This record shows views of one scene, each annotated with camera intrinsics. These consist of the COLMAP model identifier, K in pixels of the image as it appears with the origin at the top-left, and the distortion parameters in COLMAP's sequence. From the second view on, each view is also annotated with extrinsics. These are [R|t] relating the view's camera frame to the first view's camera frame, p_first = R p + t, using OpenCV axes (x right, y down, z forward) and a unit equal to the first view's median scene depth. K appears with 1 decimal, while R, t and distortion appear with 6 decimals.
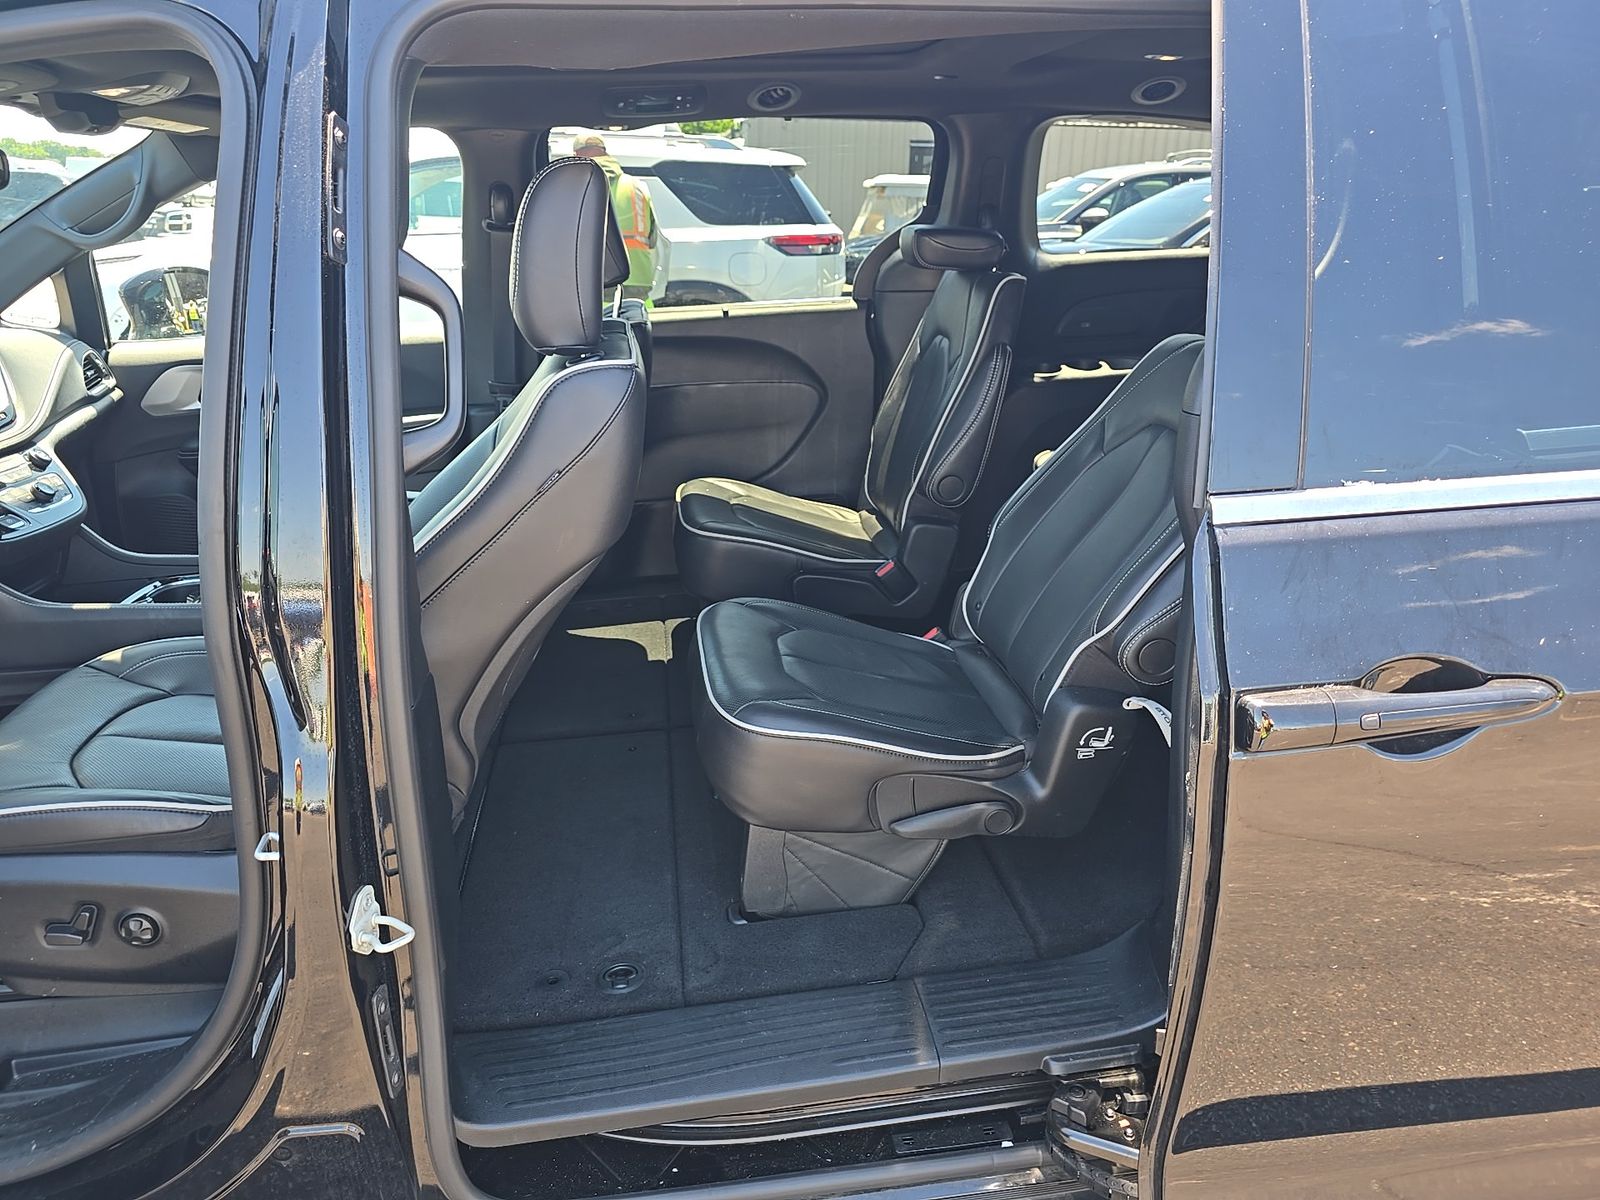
lens RADIAL K [[1111.4, 0, 806.0], [0, 1111.4, 597.0], [0, 0, 1]] dist [0.045825, -0.033385]
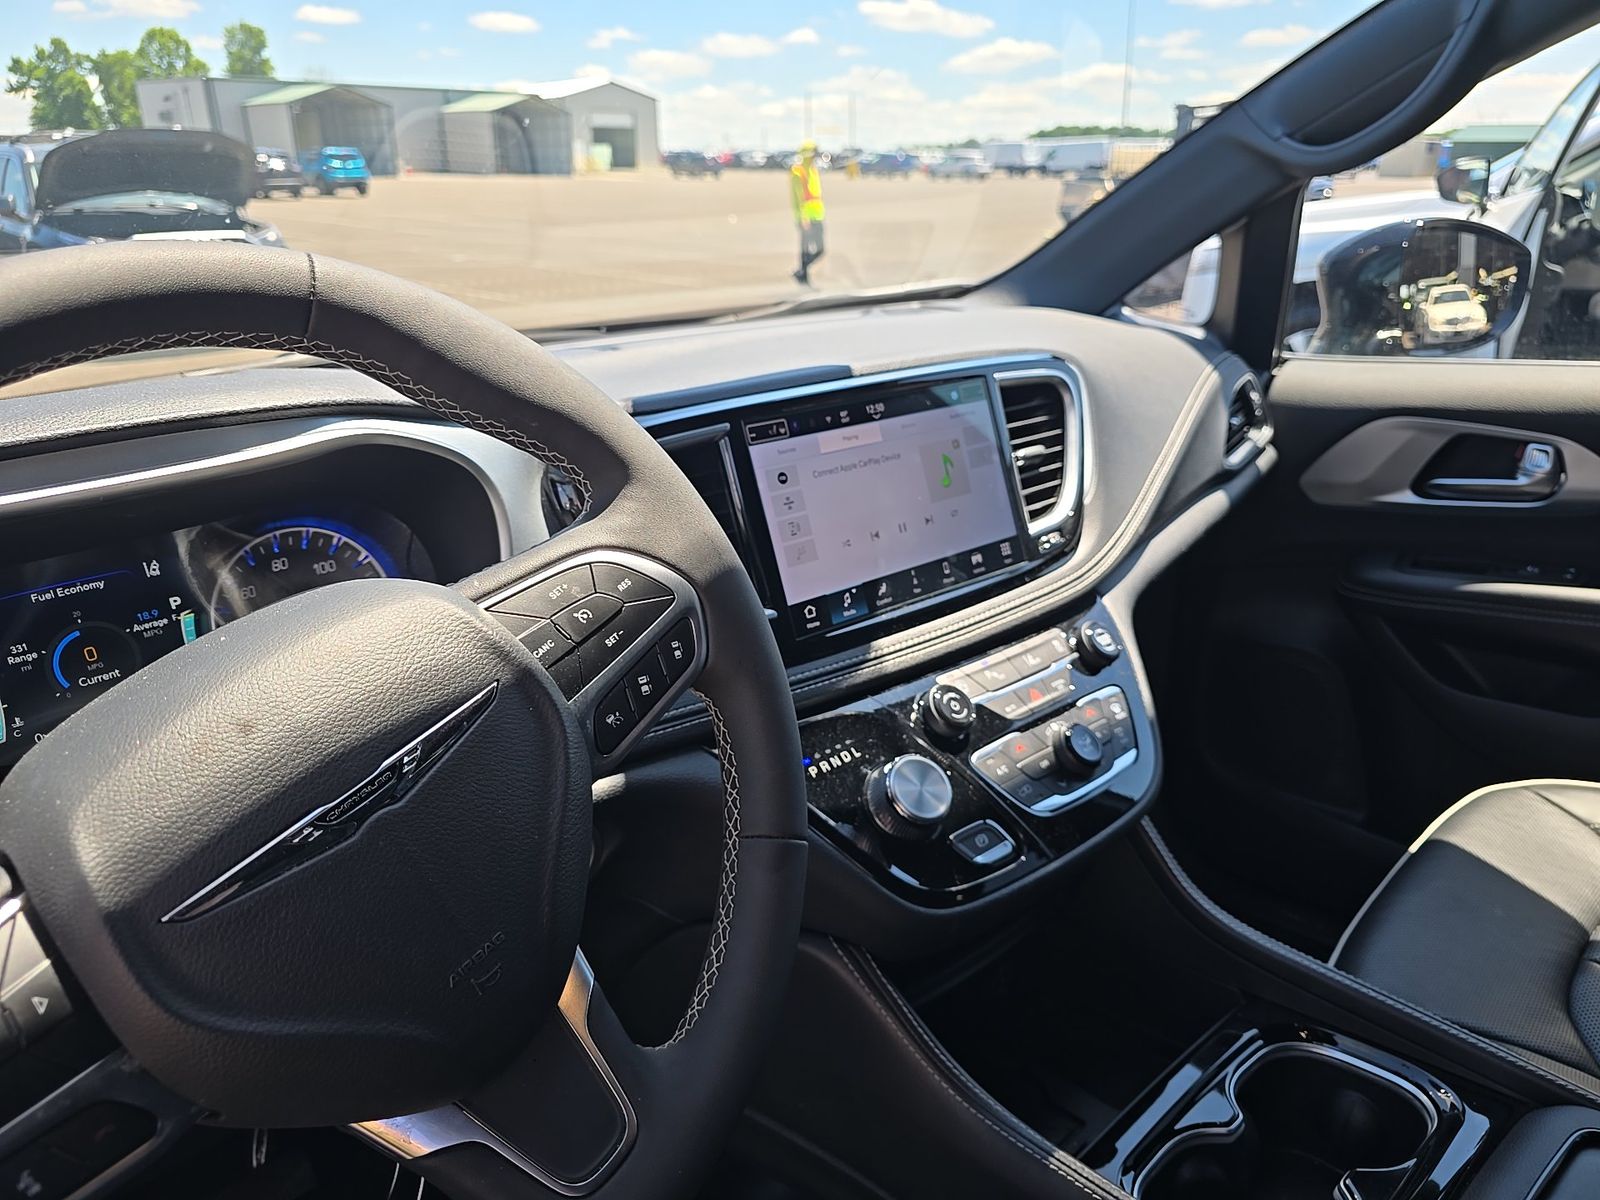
lens RADIAL K [[1111.4, 0, 799.7], [0, 1111.4, 586.1], [0, 0, 1]] dist [0.045825, -0.033385]
pose [[0.628084, 0.245353, -0.738453, -0.376222], [-0.238929, 0.963956, 0.117058, -0.142183], [0.740556, 0.102916, 0.664067, 0.536527]]
